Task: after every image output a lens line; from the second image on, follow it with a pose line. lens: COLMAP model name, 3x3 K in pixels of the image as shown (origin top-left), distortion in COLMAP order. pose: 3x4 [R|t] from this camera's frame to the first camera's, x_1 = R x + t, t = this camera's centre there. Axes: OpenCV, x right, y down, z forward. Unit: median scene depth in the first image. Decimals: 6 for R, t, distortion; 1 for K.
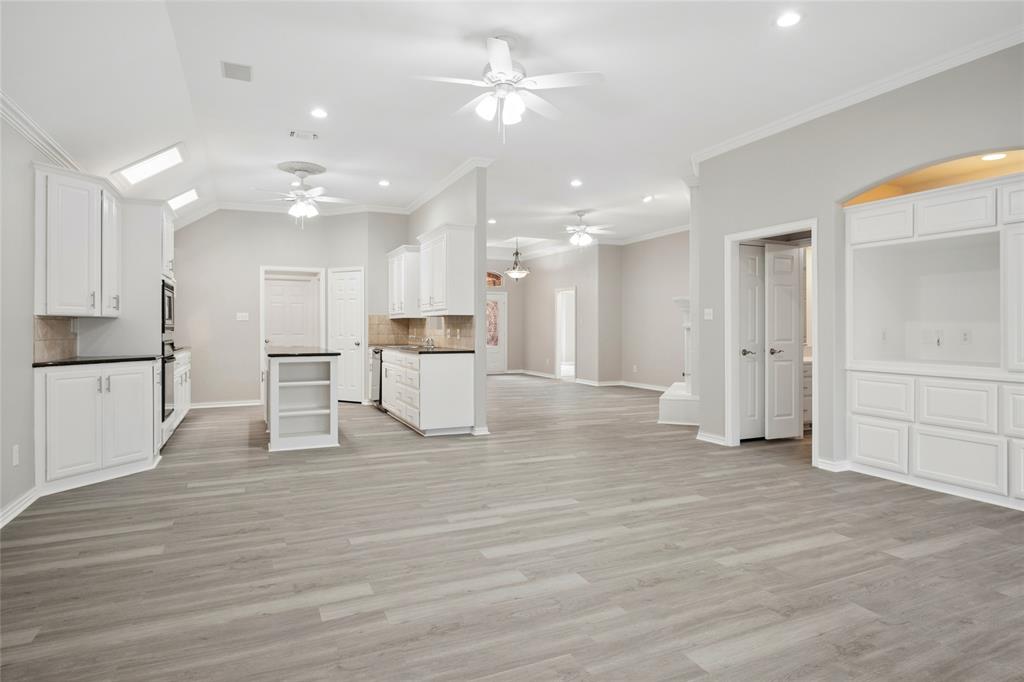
lens RADIAL K [[561.7, 0, 510.8], [0, 561.7, 323.6], [0, 0, 1]] dist [0.007383, 0.000933]
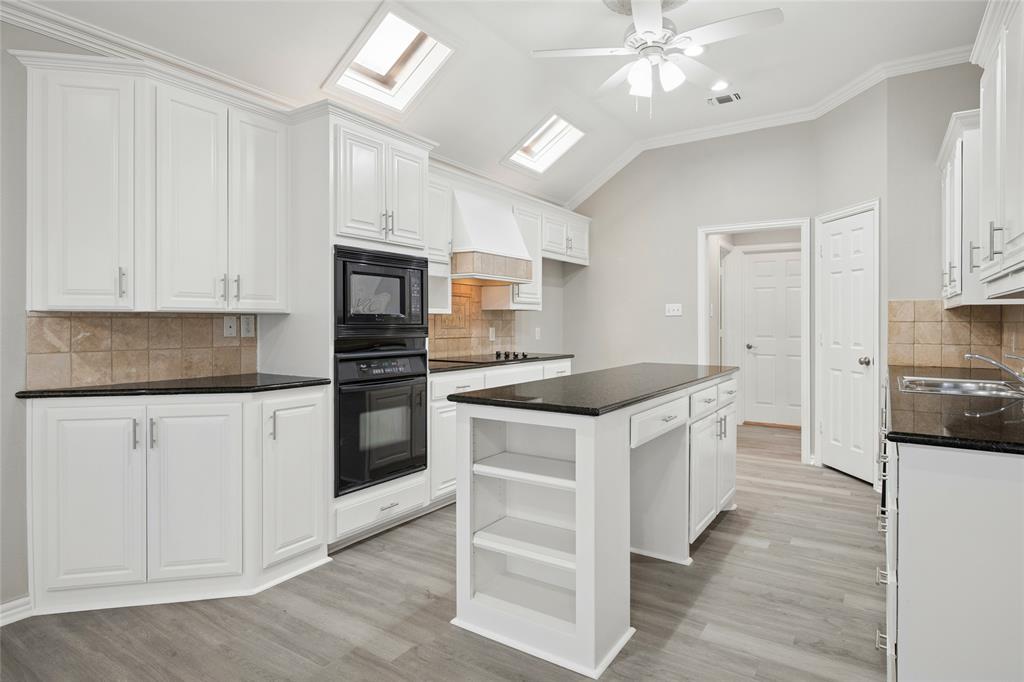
lens RADIAL K [[561.7, 0, 527.5], [0, 561.7, 324.9], [0, 0, 1]] dist [0.007383, 0.000933]
pose [[0.542170, 0.006048, -0.840247, -0.024526], [0.003856, 0.999946, 0.009686, -0.001941], [0.840260, -0.008492, 0.542117, 0.536975]]
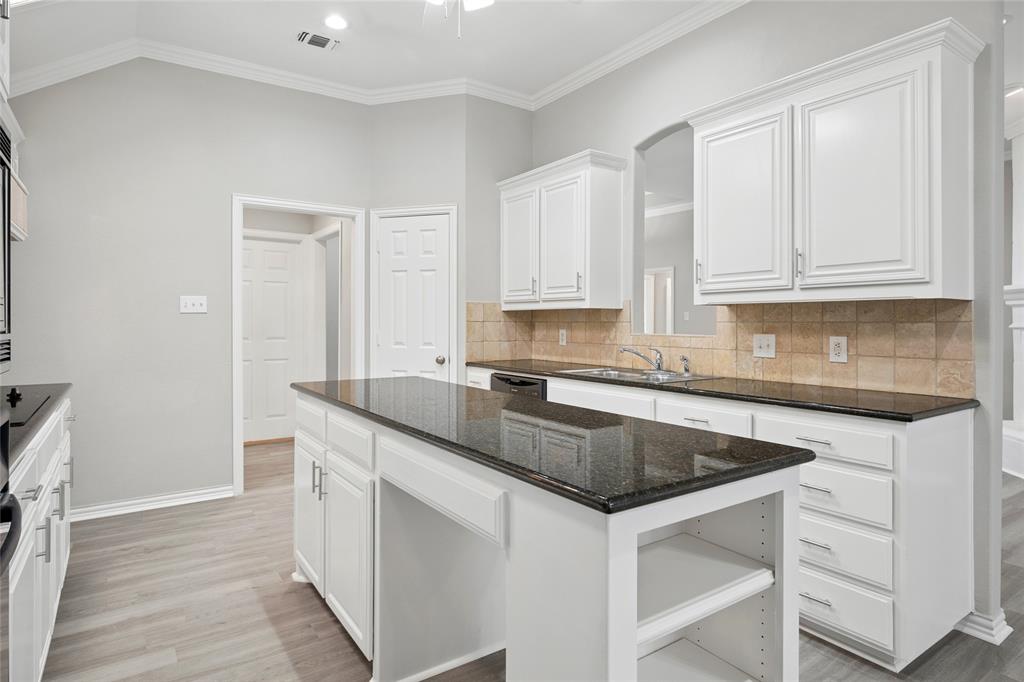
lens RADIAL K [[561.7, 0, 516.8], [0, 561.7, 315.9], [0, 0, 1]] dist [0.007383, 0.000933]
pose [[0.983873, 0.003757, 0.178830, -0.323169], [-0.003147, 0.999988, -0.003695, -0.002307], [-0.178841, 0.003072, 0.983873, 0.544650]]
